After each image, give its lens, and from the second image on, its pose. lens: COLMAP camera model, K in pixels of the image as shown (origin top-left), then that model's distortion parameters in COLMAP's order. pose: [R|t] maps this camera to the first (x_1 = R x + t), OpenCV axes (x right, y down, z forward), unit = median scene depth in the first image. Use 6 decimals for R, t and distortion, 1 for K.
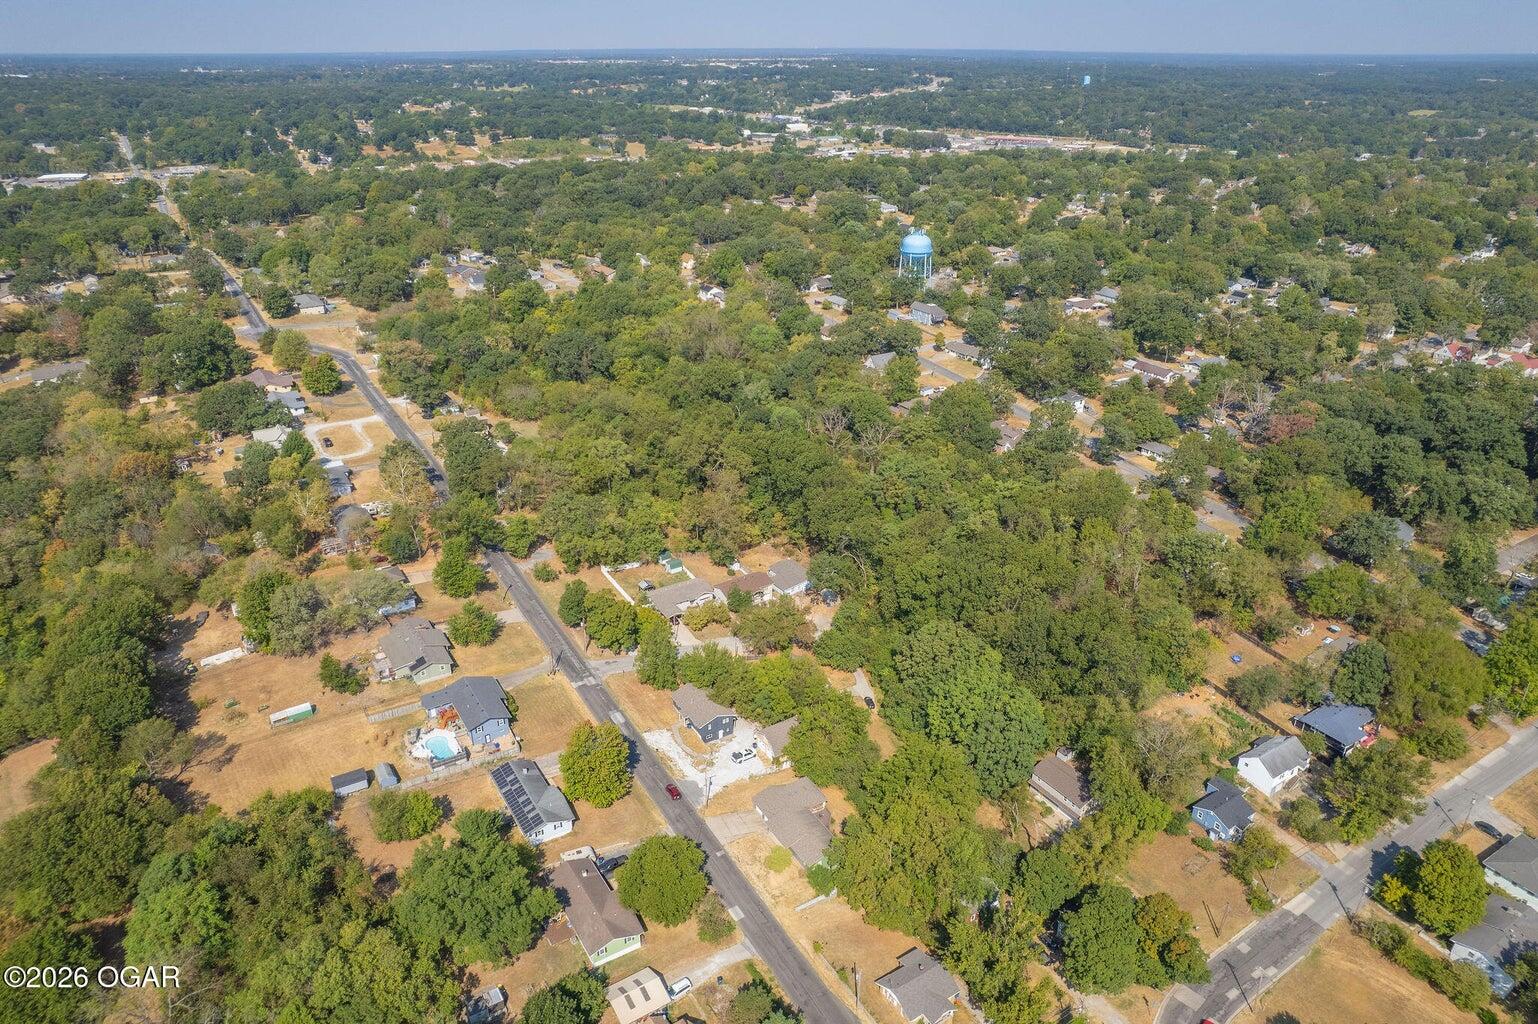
lens RADIAL K [[1004.6, 0, 769.0], [0, 1004.6, 512.0], [0, 0, 1]] dist [-0.073529, 0.062970]
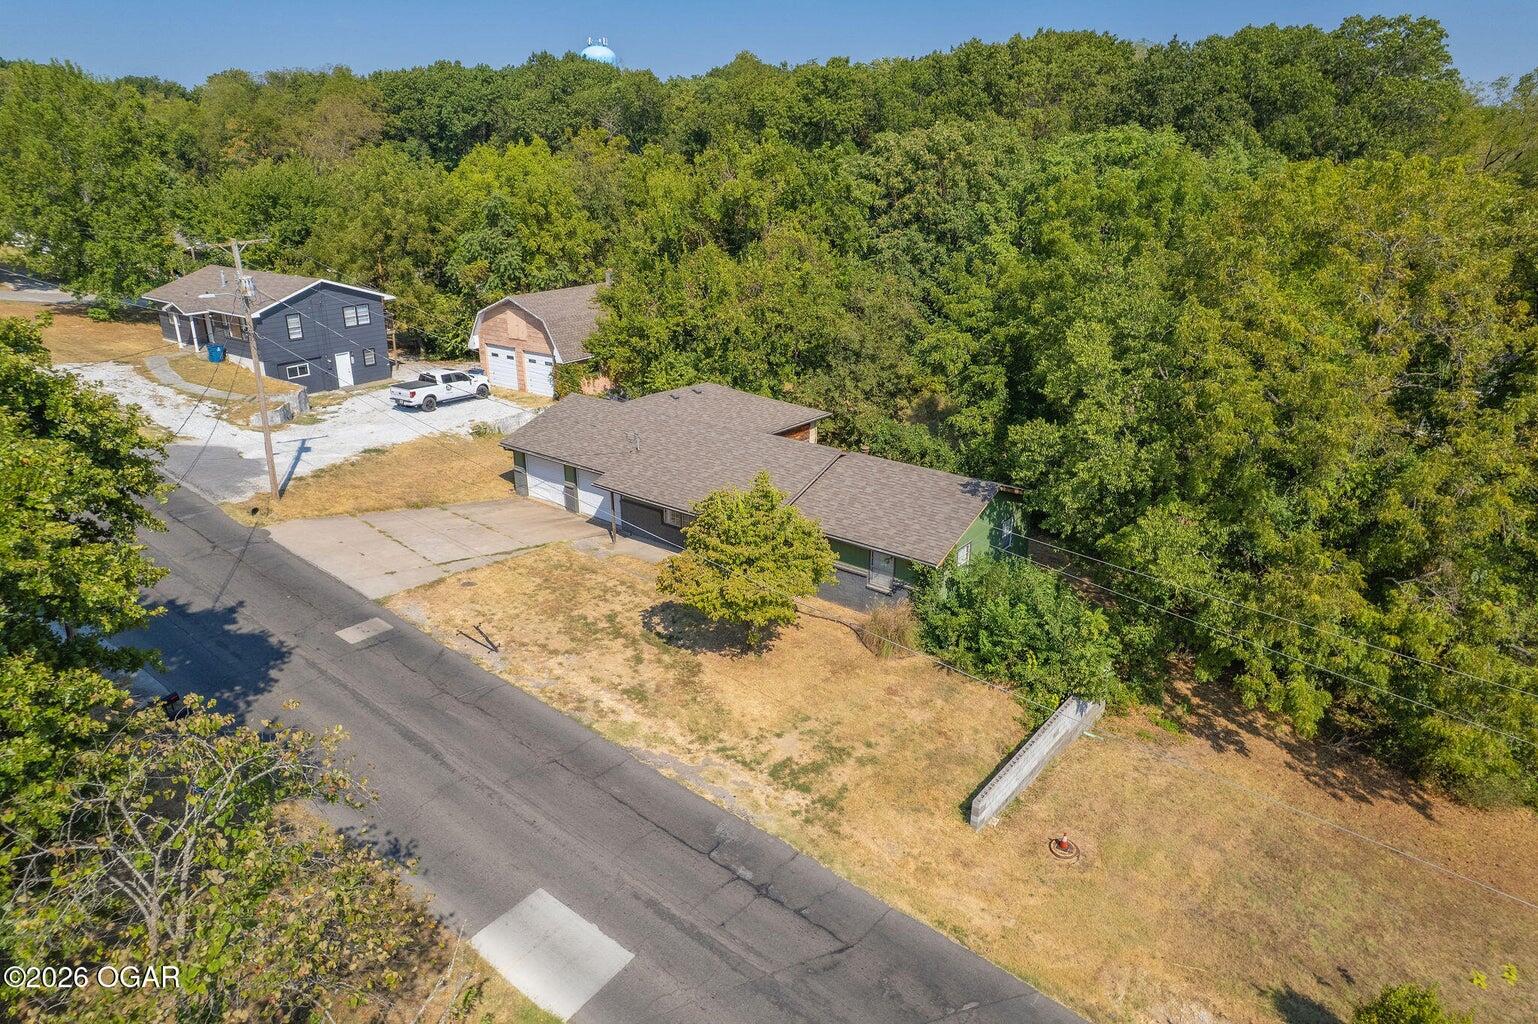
lens RADIAL K [[990.4, 0, 769.0], [0, 990.4, 512.0], [0, 0, 1]] dist [-0.102475, 0.101950]
pose [[0.935981, -0.132767, 0.326056, -0.030314], [0.159068, 0.985721, -0.055247, 0.283566], [-0.314065, 0.103575, 0.943735, 0.686977]]
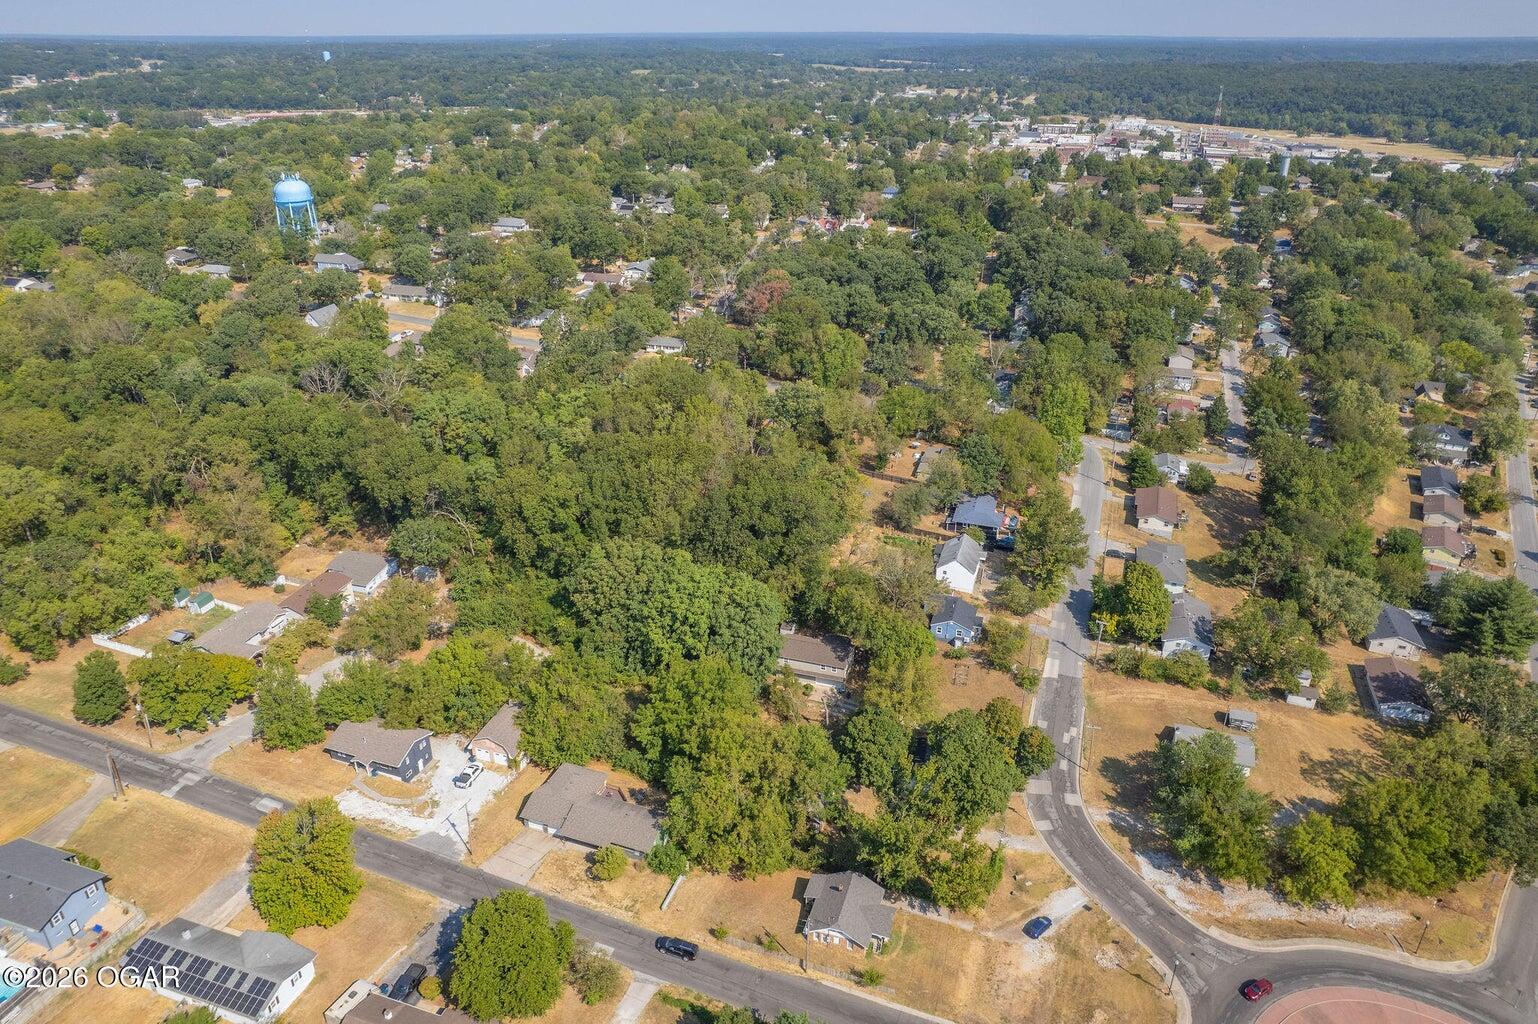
lens RADIAL K [[1004.6, 0, 769.0], [0, 1004.6, 512.0], [0, 0, 1]] dist [-0.073529, 0.062970]
pose [[0.772102, -0.280483, 0.570252, -0.207318], [0.271795, 0.956866, 0.102642, 0.036715], [-0.574444, 0.075742, 0.815032, 0.232393]]
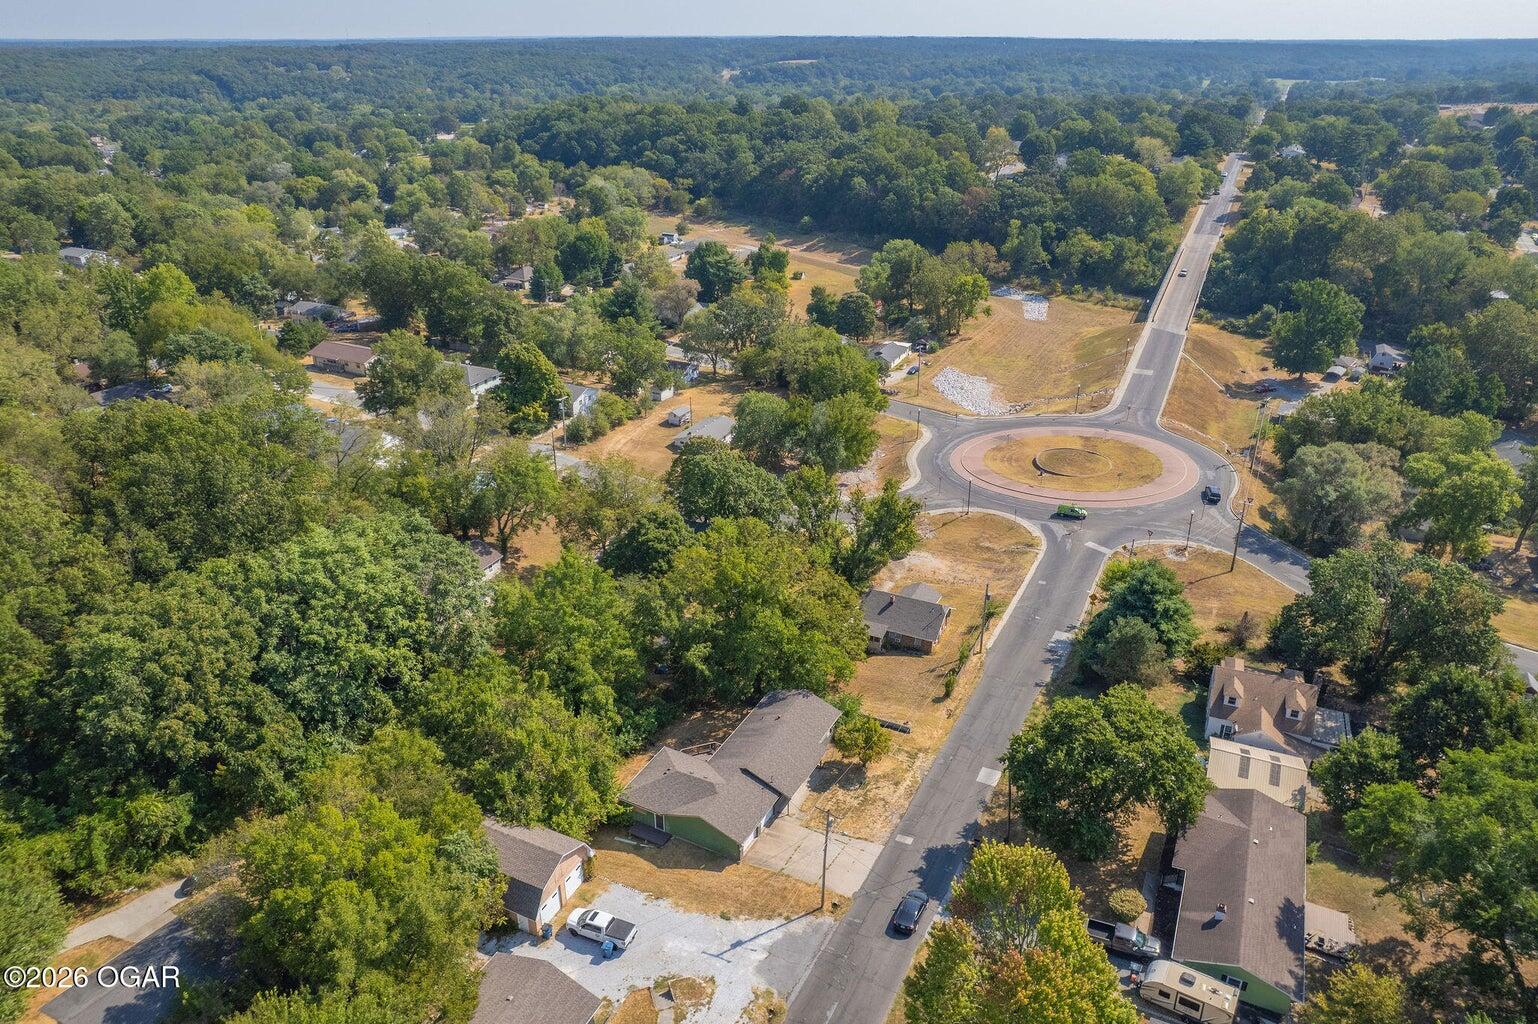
lens RADIAL K [[1004.6, 0, 769.0], [0, 1004.6, 512.0], [0, 0, 1]] dist [-0.073529, 0.062970]
pose [[-0.527929, -0.361092, 0.768702, -0.266167], [0.356699, 0.727140, 0.586543, -0.057733], [-0.770750, 0.583849, -0.255077, 0.893972]]
